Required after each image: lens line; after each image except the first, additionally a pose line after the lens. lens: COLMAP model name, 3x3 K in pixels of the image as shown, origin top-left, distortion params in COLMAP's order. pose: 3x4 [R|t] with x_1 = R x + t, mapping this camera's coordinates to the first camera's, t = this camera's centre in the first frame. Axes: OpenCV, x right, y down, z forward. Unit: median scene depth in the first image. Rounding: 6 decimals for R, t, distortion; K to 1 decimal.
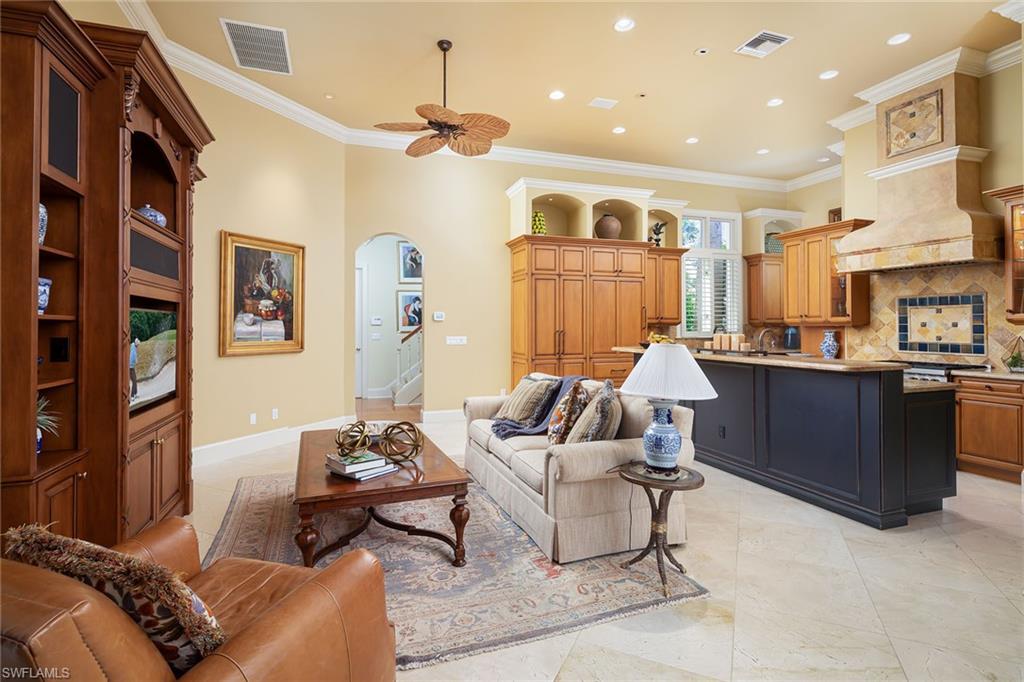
lens RADIAL K [[494.5, 0, 501.2], [0, 494.5, 321.6], [0, 0, 1]] dist [-0.003113, -0.001696]
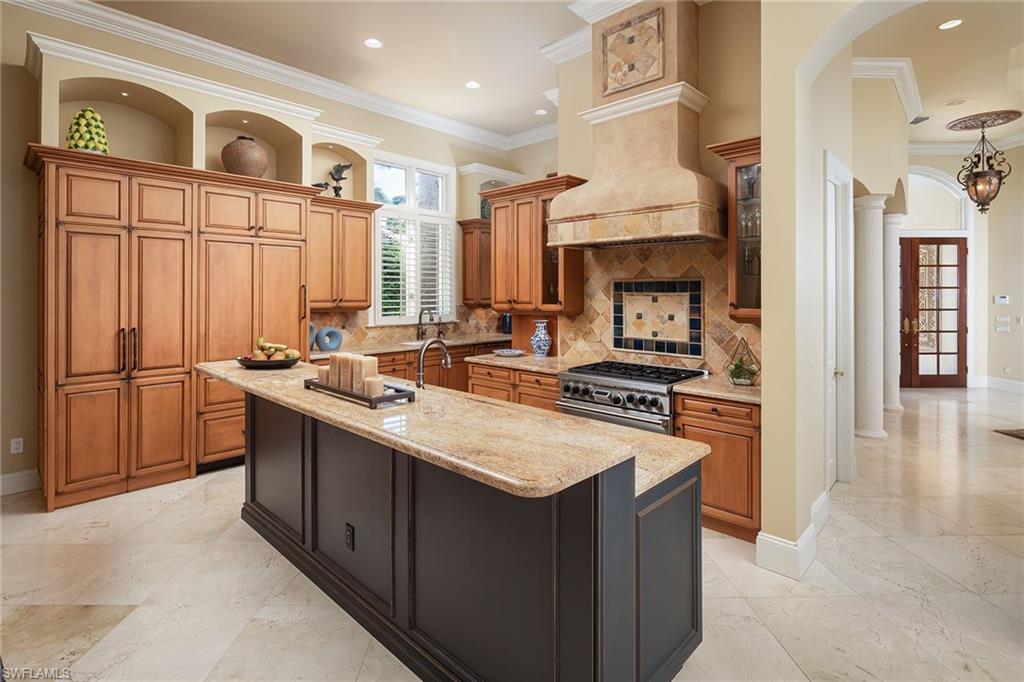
lens RADIAL K [[493.0, 0, 509.0], [0, 493.0, 287.2], [0, 0, 1]] dist [0.001393, -0.000448]
pose [[0.884526, 0.005705, 0.466455, 0.297173], [-0.005427, 0.999983, -0.001939, -0.036312], [-0.466459, -0.000816, 0.884543, 0.389741]]
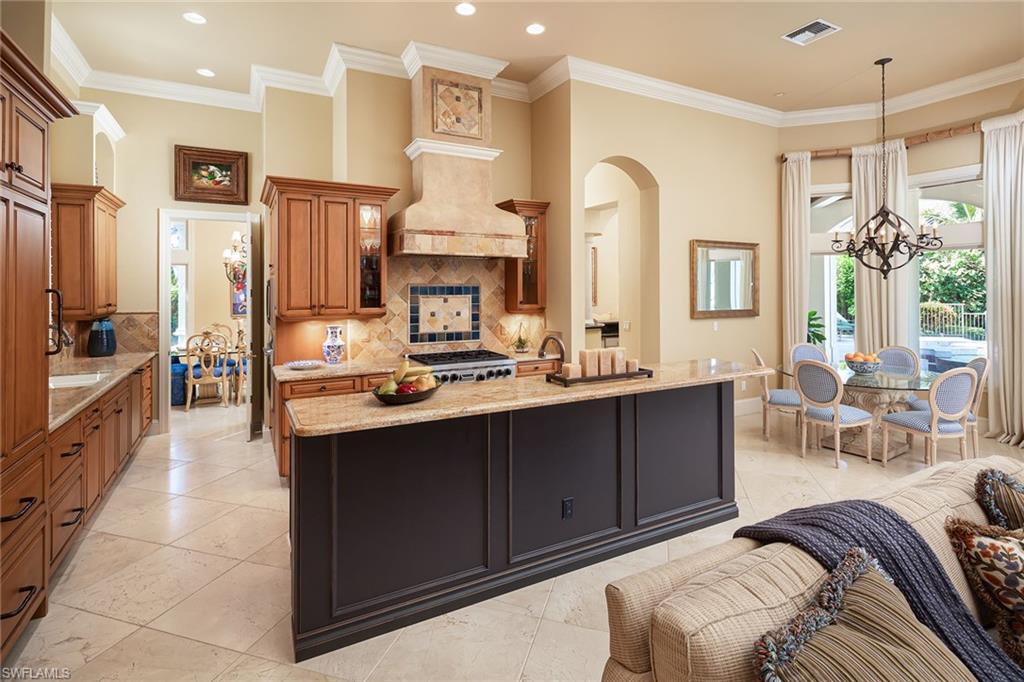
lens RADIAL K [[493.0, 0, 509.0], [0, 493.0, 287.2], [0, 0, 1]] dist [0.001393, -0.000448]
pose [[-0.165787, 0.006079, 0.986143, -0.125182], [-0.002838, 0.999974, -0.006642, -0.040263], [-0.986158, -0.003900, -0.165765, 0.986591]]
